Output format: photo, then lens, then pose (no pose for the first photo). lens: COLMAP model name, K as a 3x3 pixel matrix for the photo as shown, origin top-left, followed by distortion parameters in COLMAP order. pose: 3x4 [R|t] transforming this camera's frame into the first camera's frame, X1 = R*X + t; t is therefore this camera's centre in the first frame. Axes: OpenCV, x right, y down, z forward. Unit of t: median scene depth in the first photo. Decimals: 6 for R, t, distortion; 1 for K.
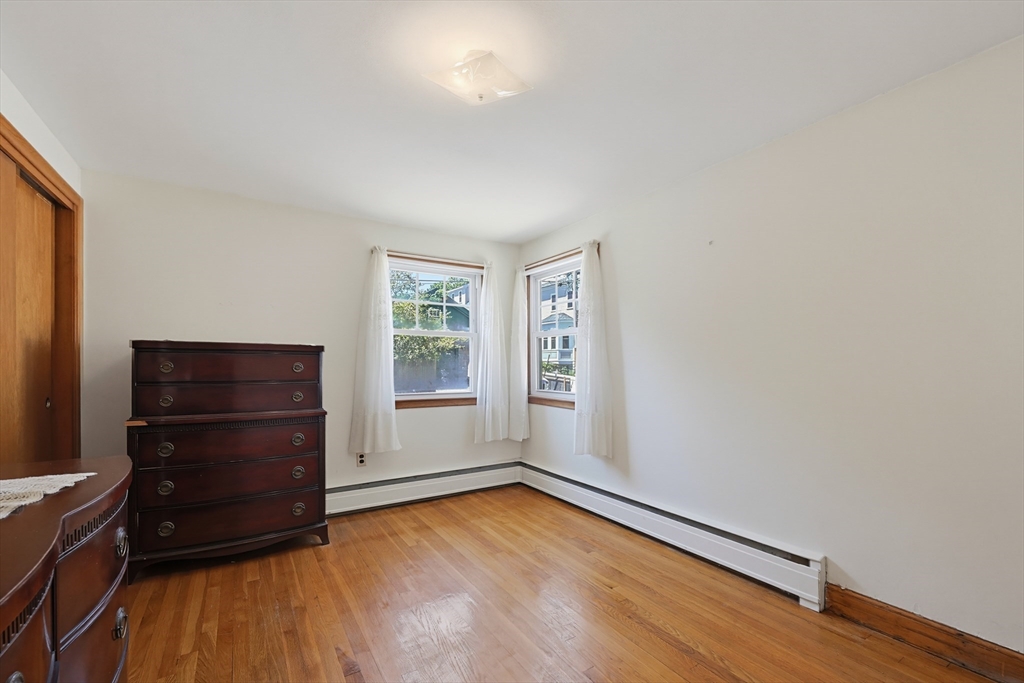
lens RADIAL K [[431.6, 0, 515.6], [0, 431.6, 354.8], [0, 0, 1]] dist [0.000227, -0.000286]
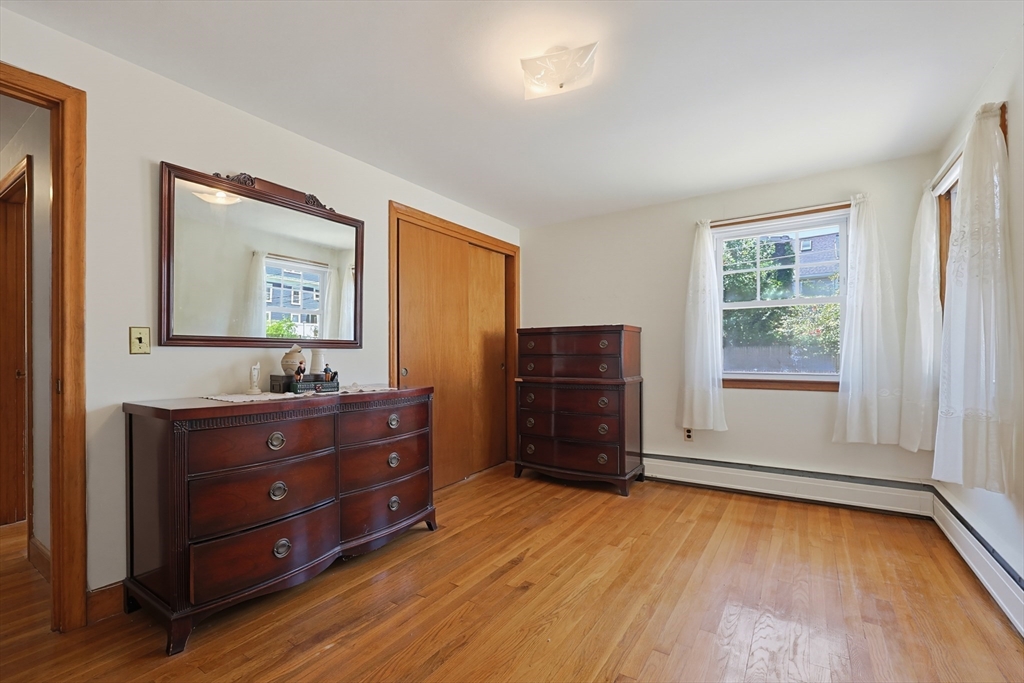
lens RADIAL K [[443.6, 0, 526.6], [0, 443.6, 340.7], [0, 0, 1]] dist [-0.002740, -0.000510]
pose [[0.425702, -0.030590, -0.904346, 0.478376], [0.030584, 0.999344, -0.019407, 0.033316], [0.904346, -0.019397, 0.426358, 0.234511]]
